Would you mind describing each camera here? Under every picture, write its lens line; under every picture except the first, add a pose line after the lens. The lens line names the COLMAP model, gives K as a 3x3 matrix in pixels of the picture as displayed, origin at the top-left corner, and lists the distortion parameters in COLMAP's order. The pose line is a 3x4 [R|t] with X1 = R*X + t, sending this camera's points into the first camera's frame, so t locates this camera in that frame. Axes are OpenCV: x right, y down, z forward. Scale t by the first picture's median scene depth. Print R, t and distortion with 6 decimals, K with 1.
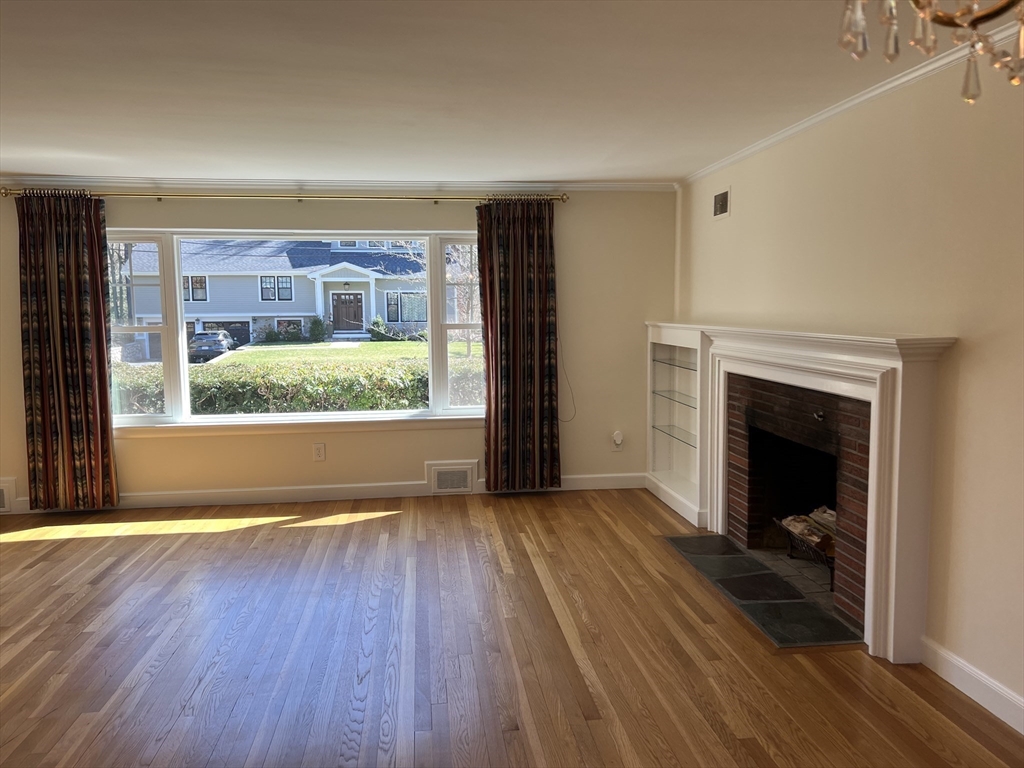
lens RADIAL K [[769.9, 0, 512.3], [0, 769.9, 382.3], [0, 0, 1]] dist [0.032458, -0.041494]
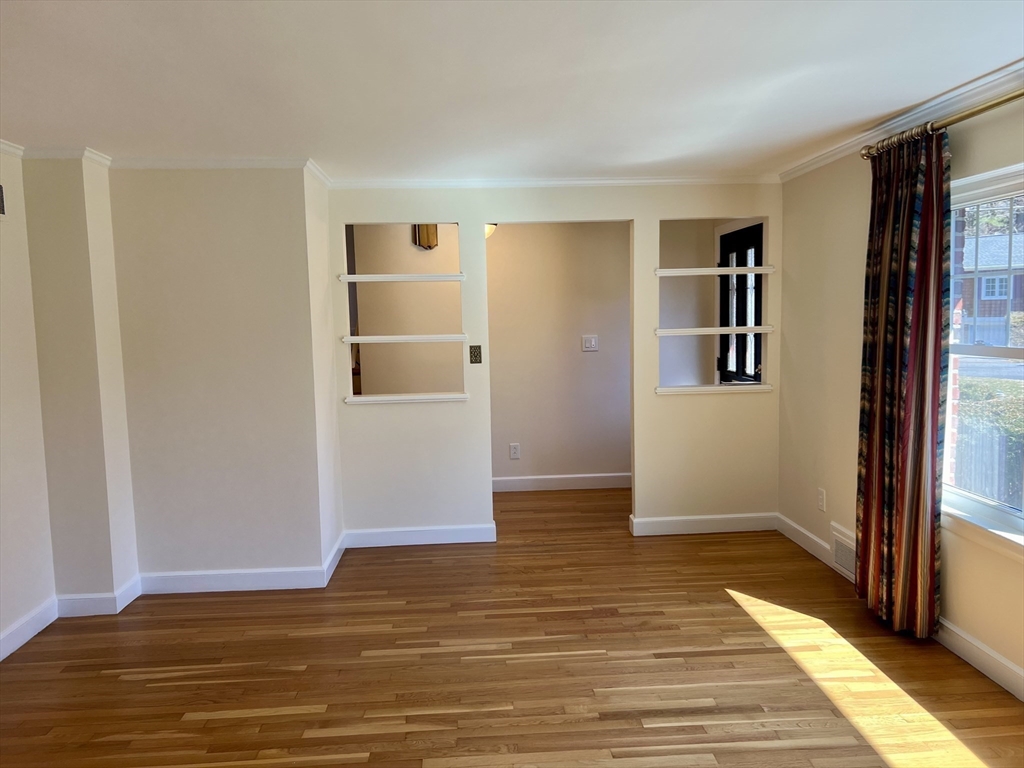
lens RADIAL K [[769.9, 0, 512.4], [0, 769.9, 383.9], [0, 0, 1]] dist [0.032458, -0.041494]
pose [[-0.058198, 0.108121, -0.992433, 0.104506], [-0.074134, 0.990905, 0.112302, -0.091057], [0.995549, 0.080108, -0.049653, 0.746952]]
